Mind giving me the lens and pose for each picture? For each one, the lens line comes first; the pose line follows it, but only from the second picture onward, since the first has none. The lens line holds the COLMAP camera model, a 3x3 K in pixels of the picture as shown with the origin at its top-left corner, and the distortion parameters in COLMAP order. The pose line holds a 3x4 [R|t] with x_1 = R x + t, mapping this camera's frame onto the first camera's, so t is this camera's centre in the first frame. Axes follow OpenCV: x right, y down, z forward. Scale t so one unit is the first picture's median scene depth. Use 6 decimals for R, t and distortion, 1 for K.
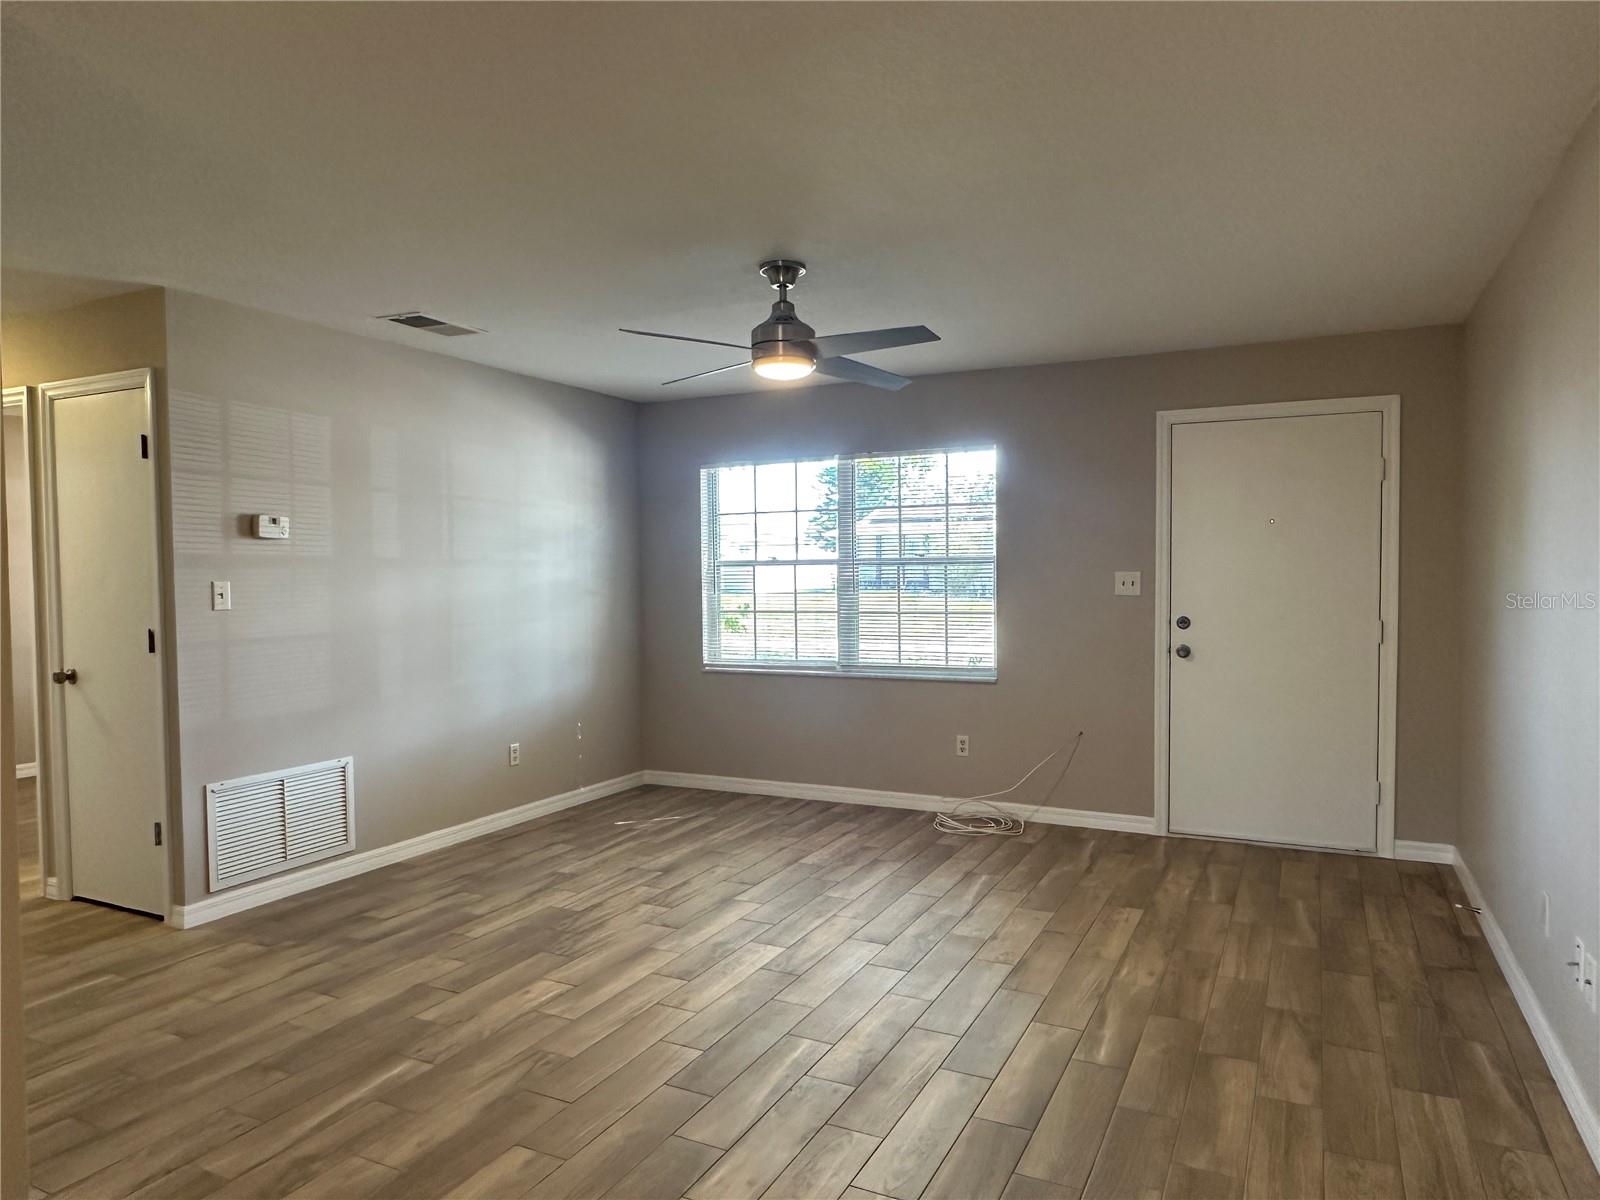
lens RADIAL K [[1028.9, 0, 800.0], [0, 1028.9, 600.0], [0, 0, 1]] dist [0.000967, -0.000527]
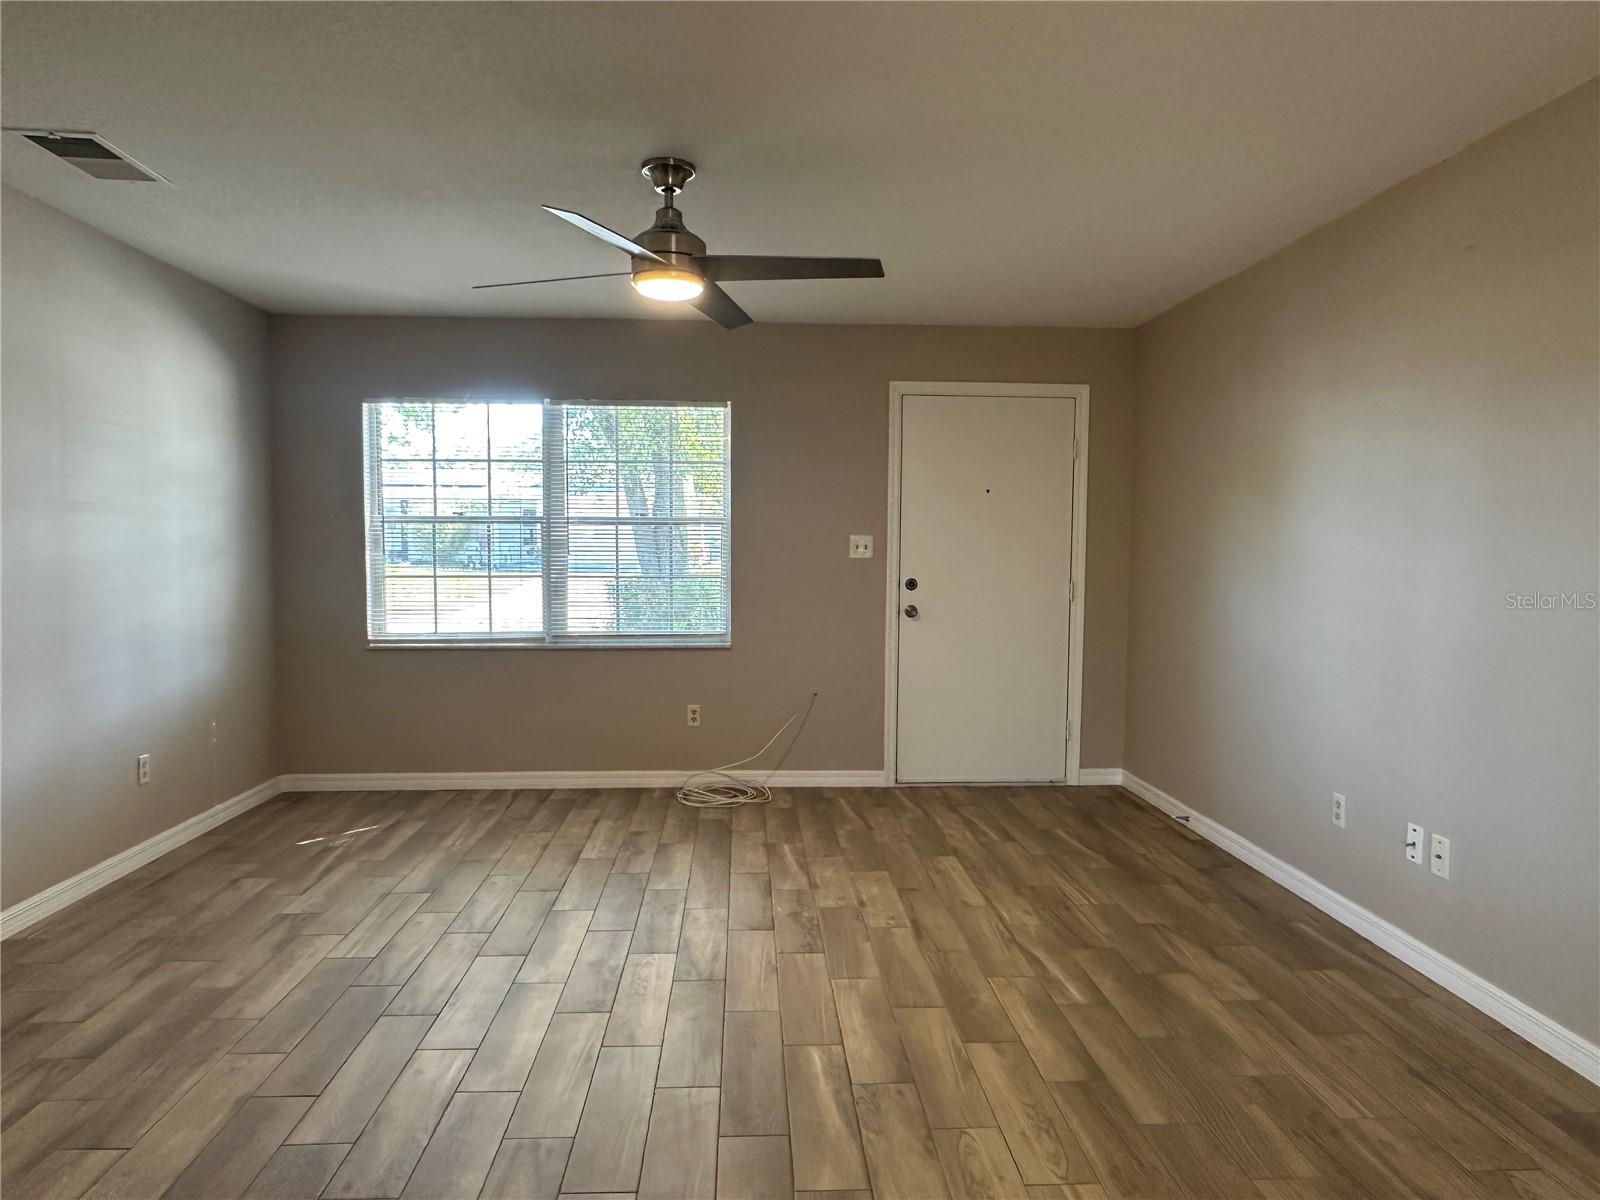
lens RADIAL K [[1028.9, 0, 800.0], [0, 1028.9, 600.0], [0, 0, 1]] dist [0.000967, -0.000527]
pose [[0.868680, -0.013445, 0.495191, -0.282556], [0.000118, 0.999637, 0.026935, 0.010825], [-0.495373, -0.023339, 0.868367, 0.154706]]
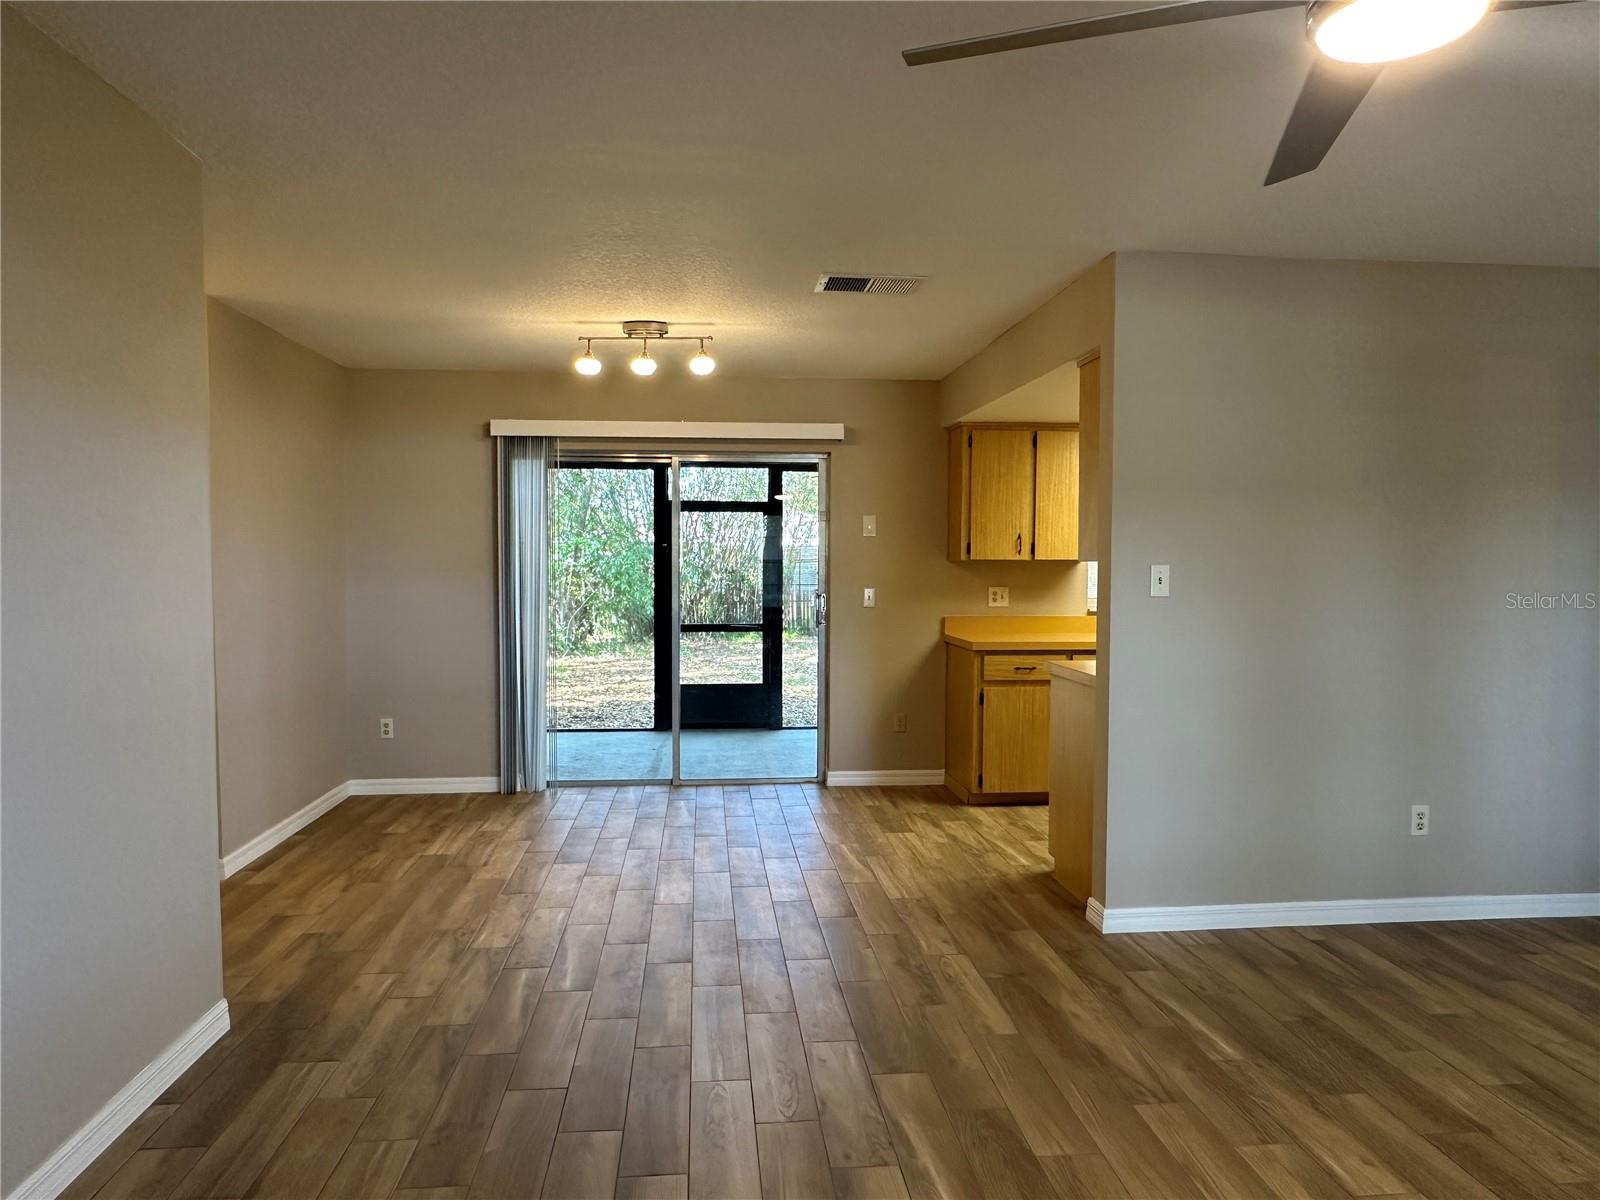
lens RADIAL K [[1028.9, 0, 800.0], [0, 1028.9, 600.0], [0, 0, 1]] dist [0.000967, -0.000527]
pose [[-0.845404, 0.027360, -0.533426, 0.302021], [-0.010694, 0.997620, 0.068118, -0.029708], [0.534020, 0.063292, -0.843100, 0.979056]]
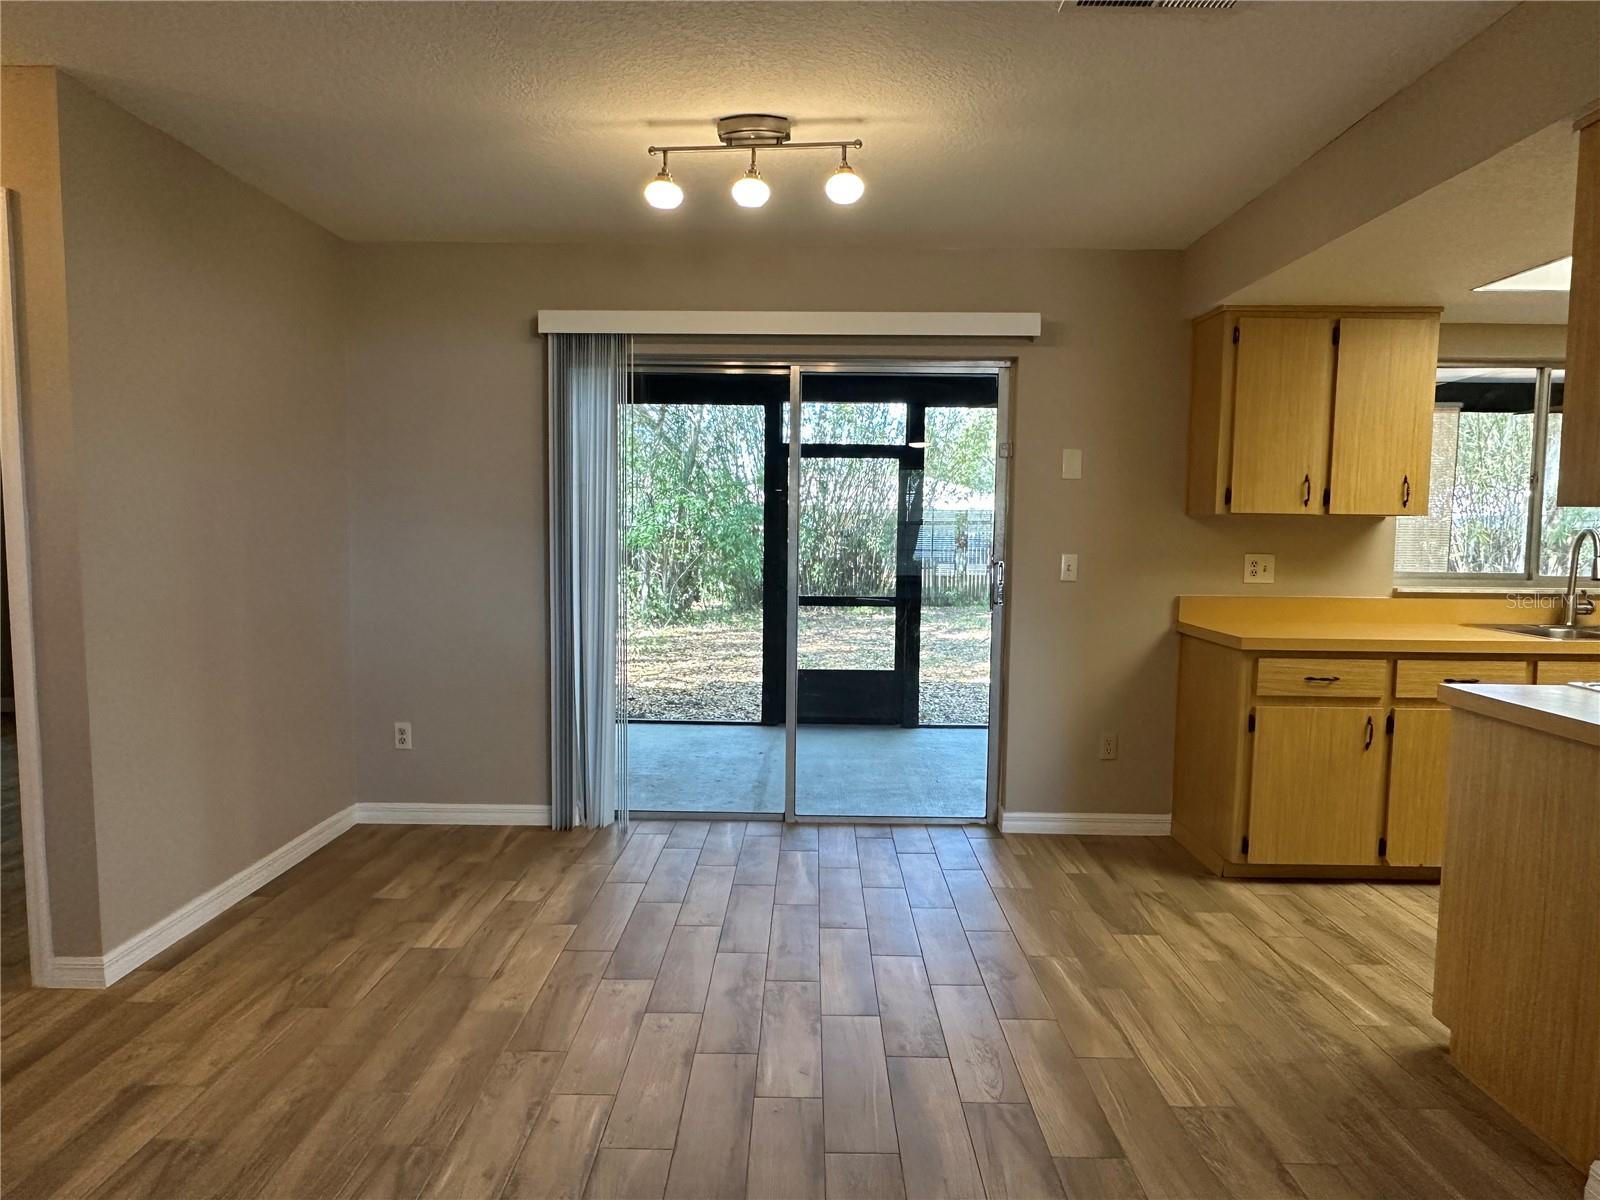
lens RADIAL K [[1036.0, 0, 800.0], [0, 1036.0, 600.0], [0, 0, 1]] dist [-0.015668, -0.001337]
pose [[-0.897538, 0.030161, -0.439903, 0.142394], [-0.016719, 0.994612, 0.102306, -0.004923], [0.440619, 0.099179, -0.892199, 0.626965]]
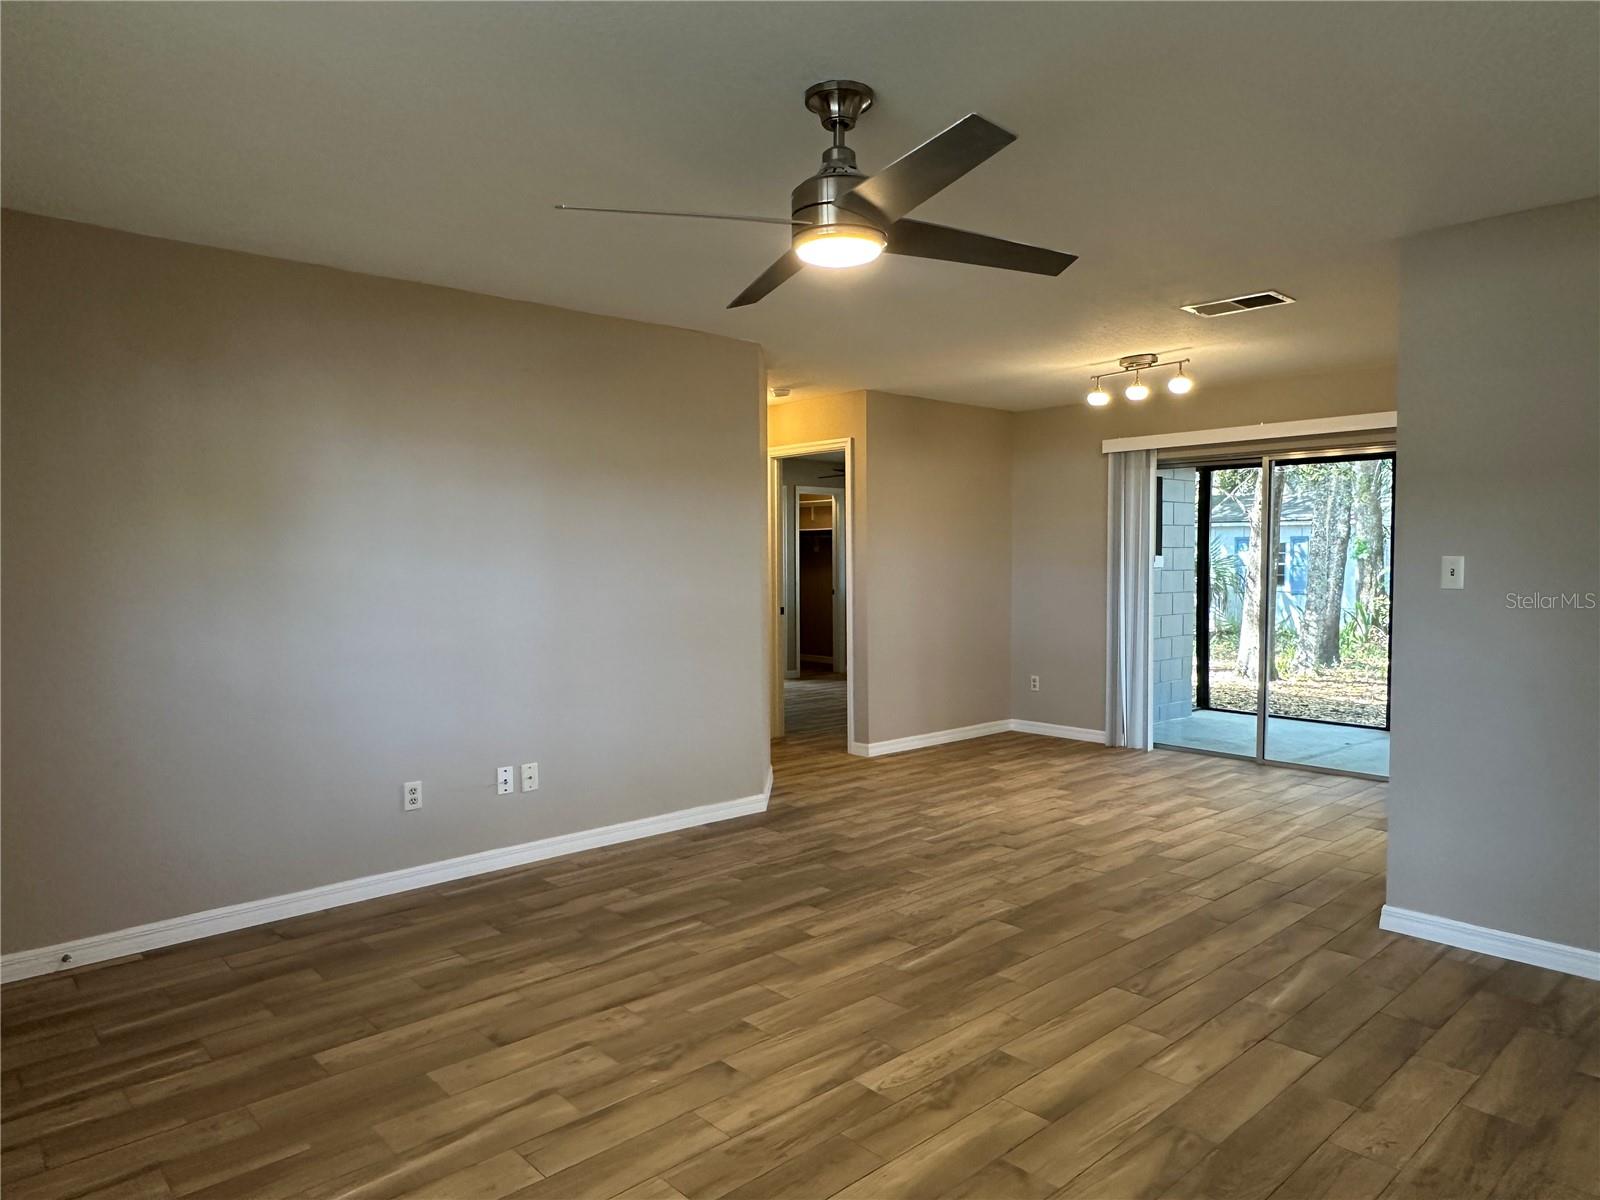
lens RADIAL K [[1028.9, 0, 800.0], [0, 1028.9, 600.0], [0, 0, 1]] dist [0.000967, -0.000527]
pose [[-0.933746, -0.003567, 0.357919, -0.187644], [0.021794, 0.997529, 0.066797, -0.033905], [-0.357273, 0.070172, -0.931360, 1.329119]]
